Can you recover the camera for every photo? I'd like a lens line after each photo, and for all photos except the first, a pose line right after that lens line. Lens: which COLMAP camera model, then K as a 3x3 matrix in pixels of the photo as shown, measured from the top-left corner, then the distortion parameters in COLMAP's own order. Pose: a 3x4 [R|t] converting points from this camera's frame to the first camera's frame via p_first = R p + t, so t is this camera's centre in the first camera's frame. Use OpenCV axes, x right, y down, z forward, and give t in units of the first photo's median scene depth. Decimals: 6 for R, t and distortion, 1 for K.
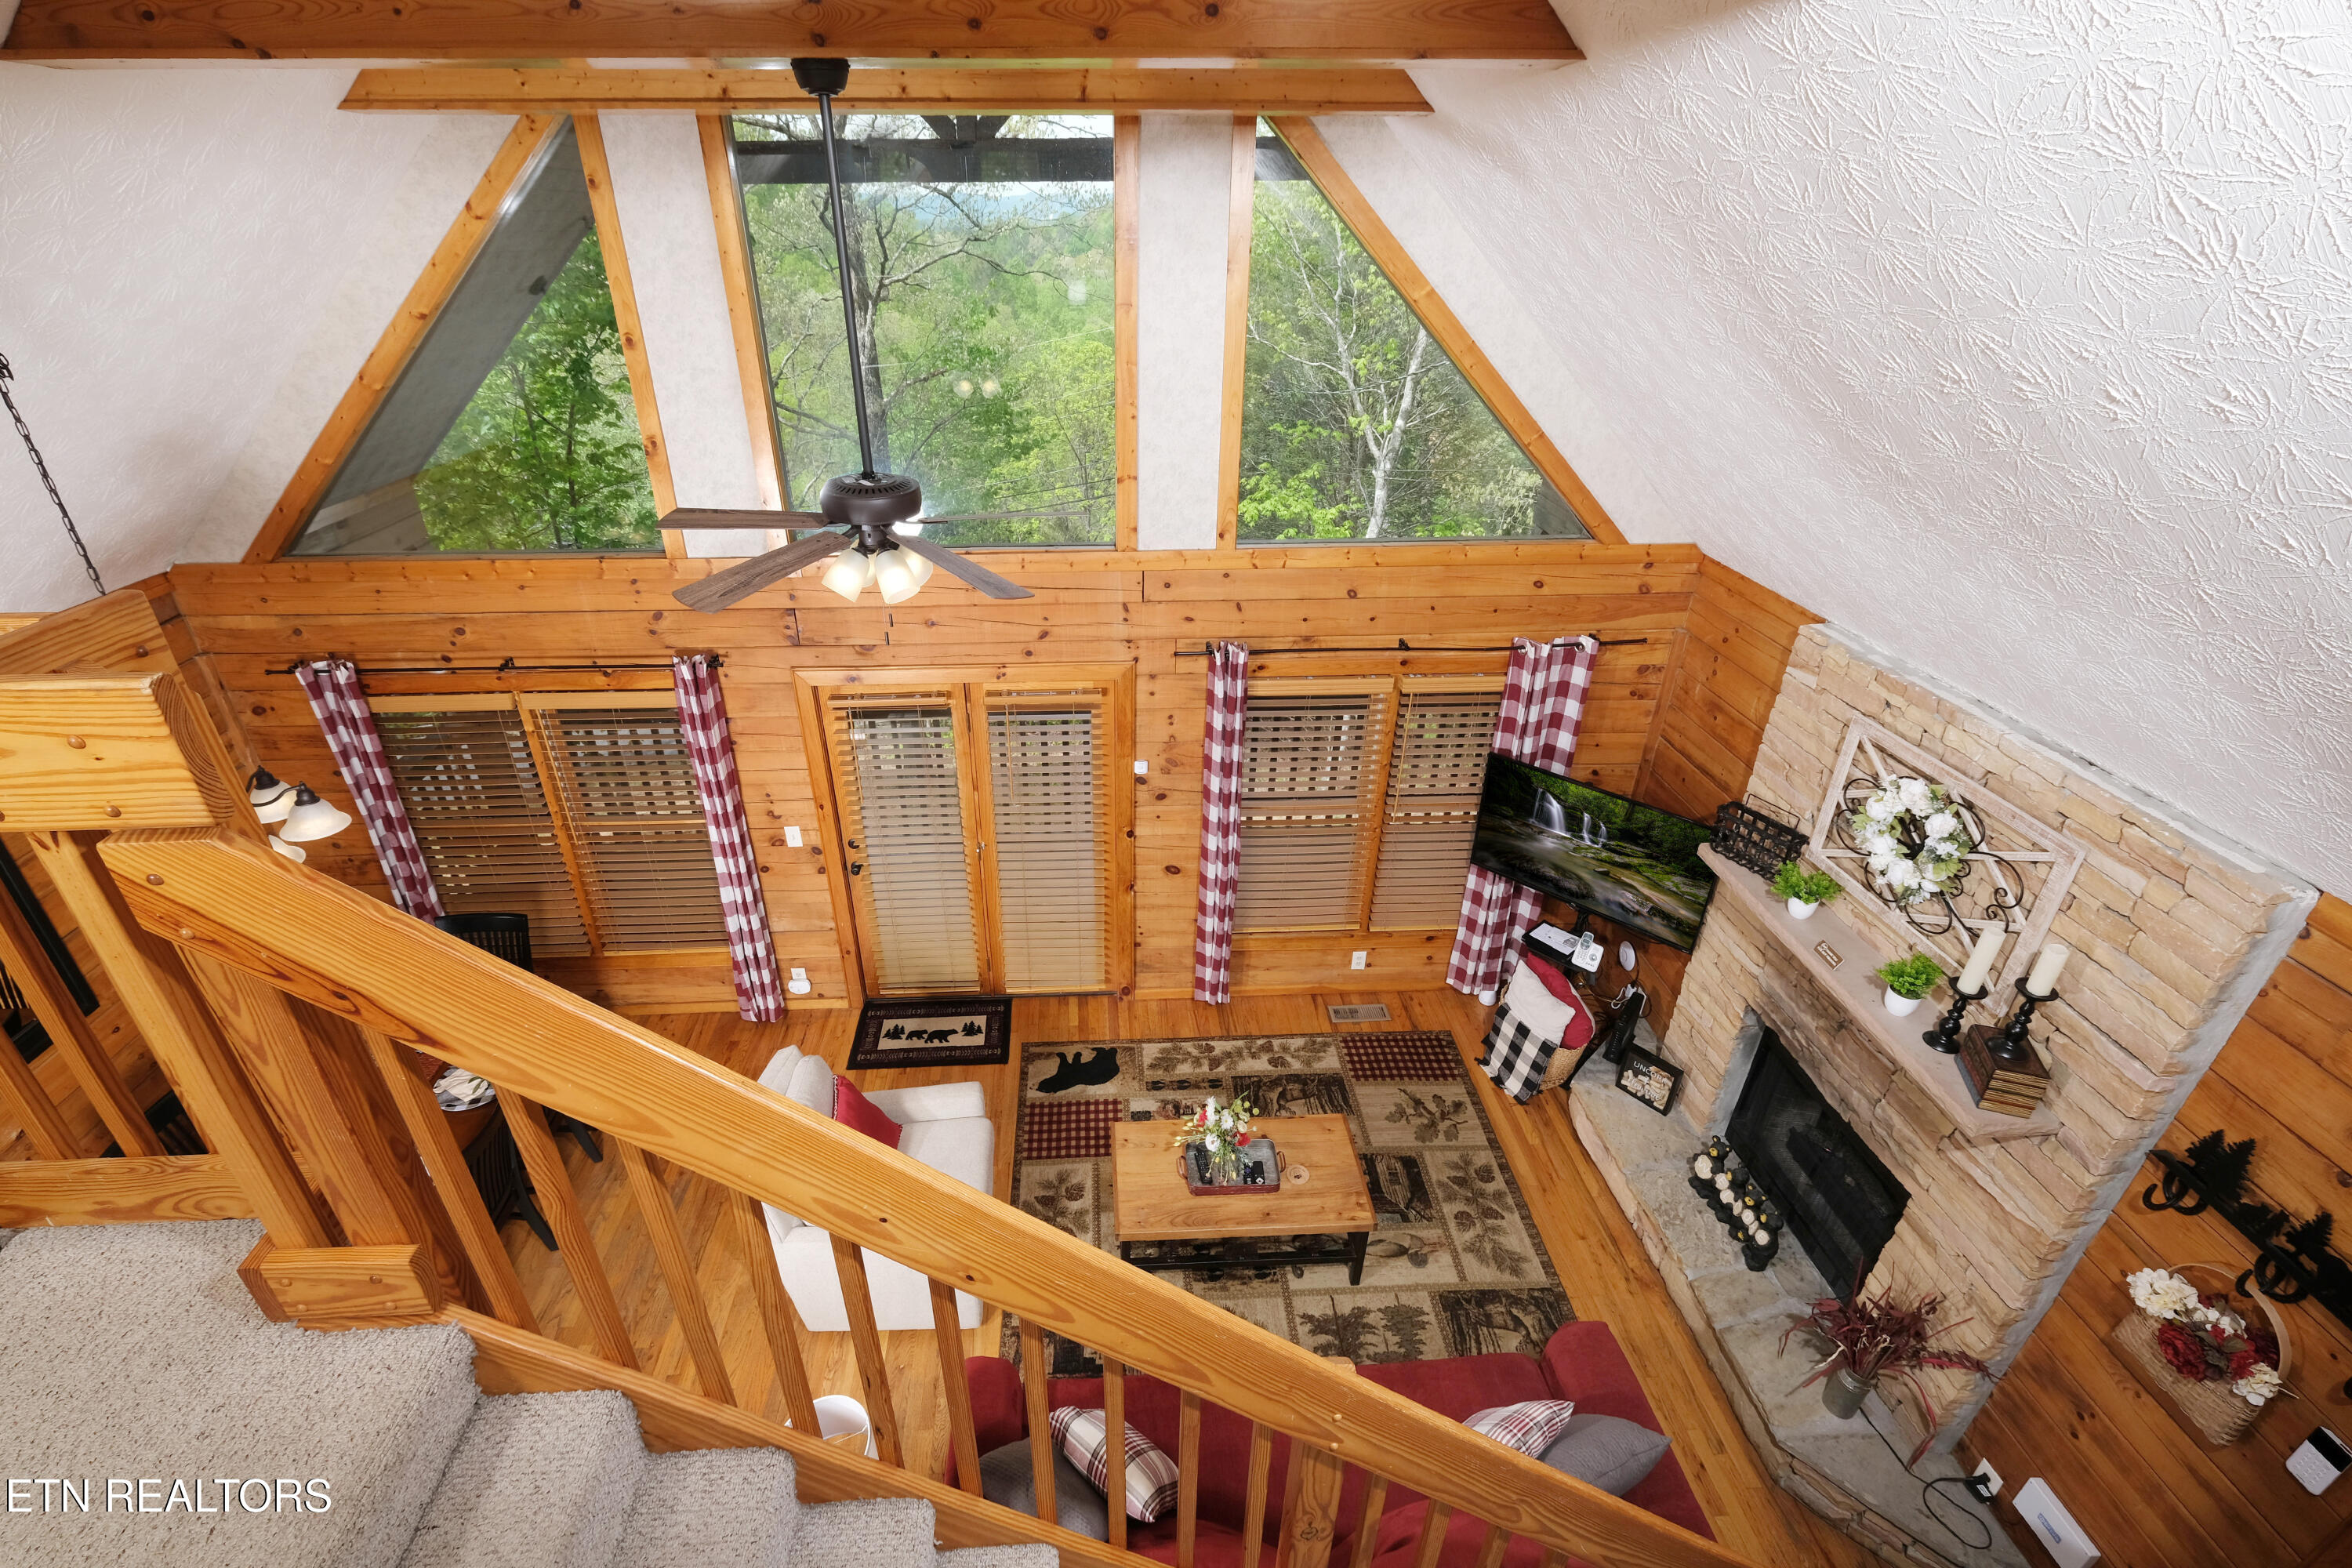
lens RADIAL K [[1029.9, 0, 1138.2], [0, 1029.9, 776.5], [0, 0, 1]] dist [-0.015814, -0.005314]
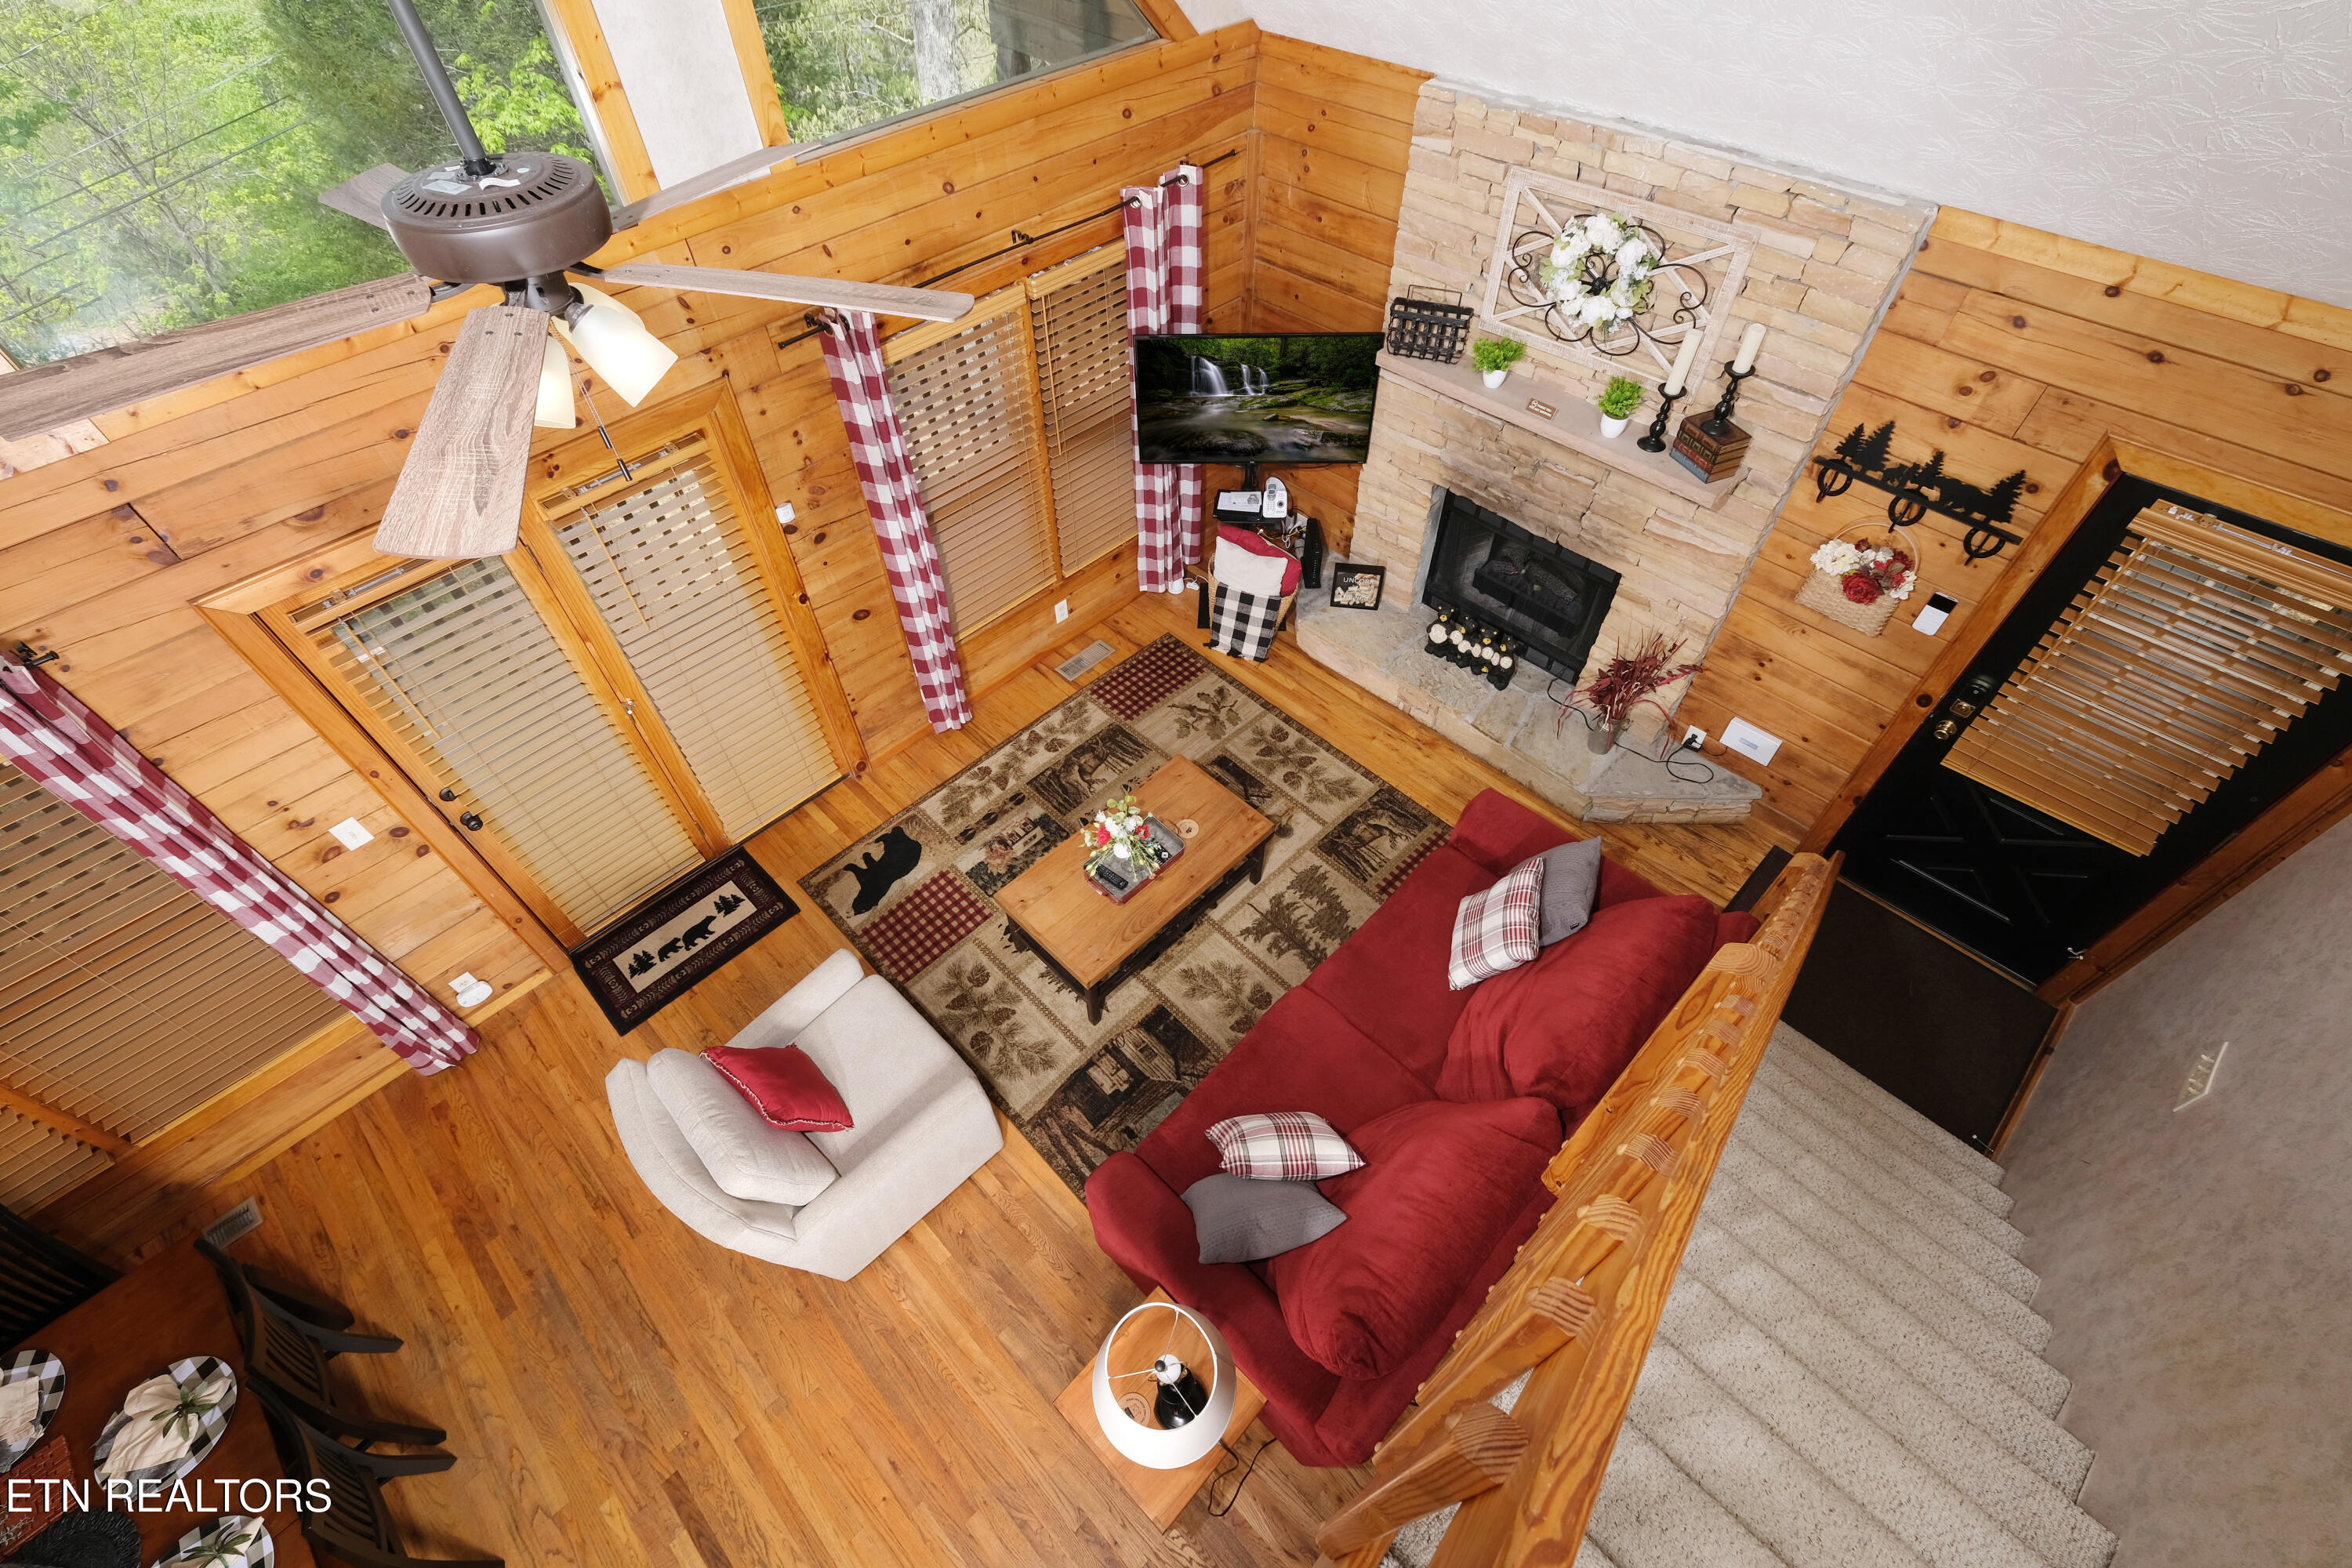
lens RADIAL K [[1012.0, 0, 1176.0], [0, 1012.0, 784.0], [0, 0, 1]] dist [-0.014942, 0.000134]
pose [[0.739170, -0.529385, 0.416388, -0.213321], [0.340018, 0.826968, 0.447786, -0.083865], [-0.581391, -0.189411, 0.791270, 0.204695]]
